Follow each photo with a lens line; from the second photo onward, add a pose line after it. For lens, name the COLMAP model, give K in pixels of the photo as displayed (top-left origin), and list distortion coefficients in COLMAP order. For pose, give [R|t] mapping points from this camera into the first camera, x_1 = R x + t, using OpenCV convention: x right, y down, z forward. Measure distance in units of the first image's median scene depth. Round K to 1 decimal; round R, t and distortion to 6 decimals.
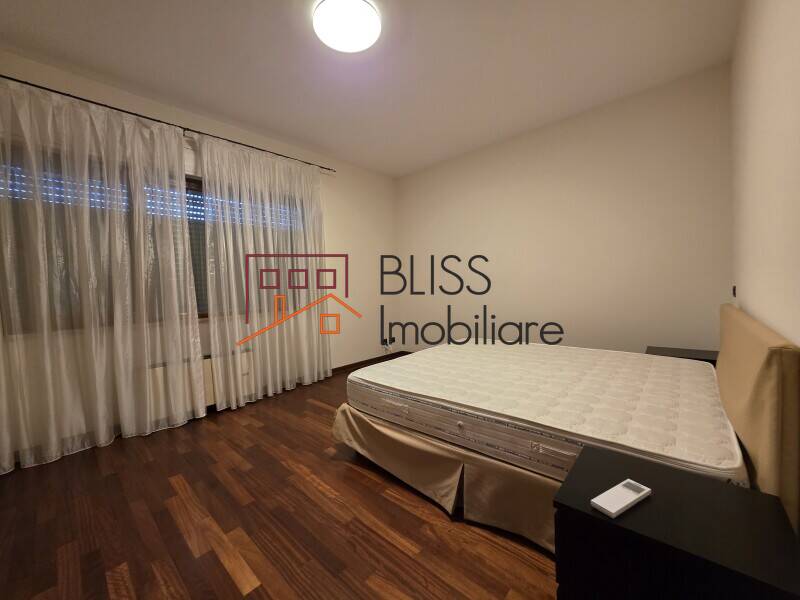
lens RADIAL K [[319.6, 0, 402.6], [0, 319.6, 297.8], [0, 0, 1]] dist [0.004448, 0.000552]
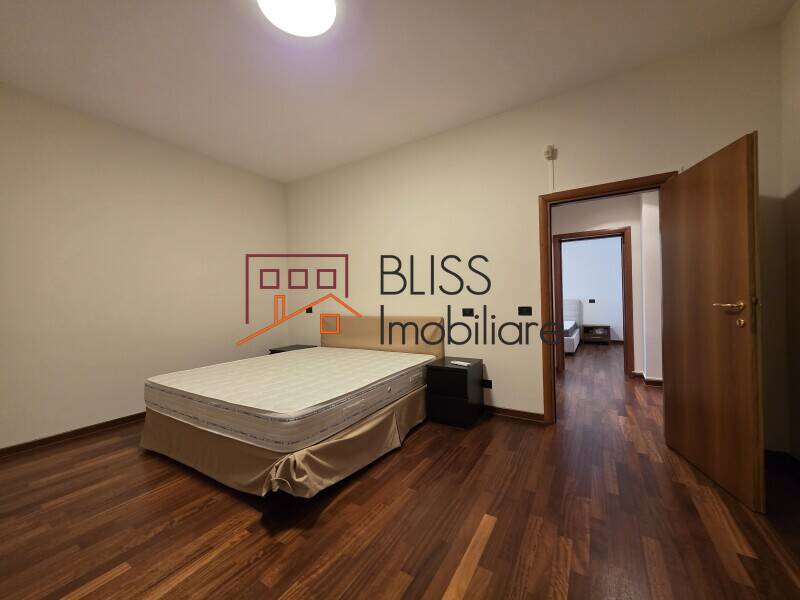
lens RADIAL K [[319.6, 0, 399.8], [0, 319.6, 299.1], [0, 0, 1]] dist [0.004448, 0.000552]
pose [[-0.181744, 0.037018, 0.982649, -1.145068], [0.063786, 0.997630, -0.025785, 0.005976], [-0.981275, 0.057993, -0.183675, 1.024778]]
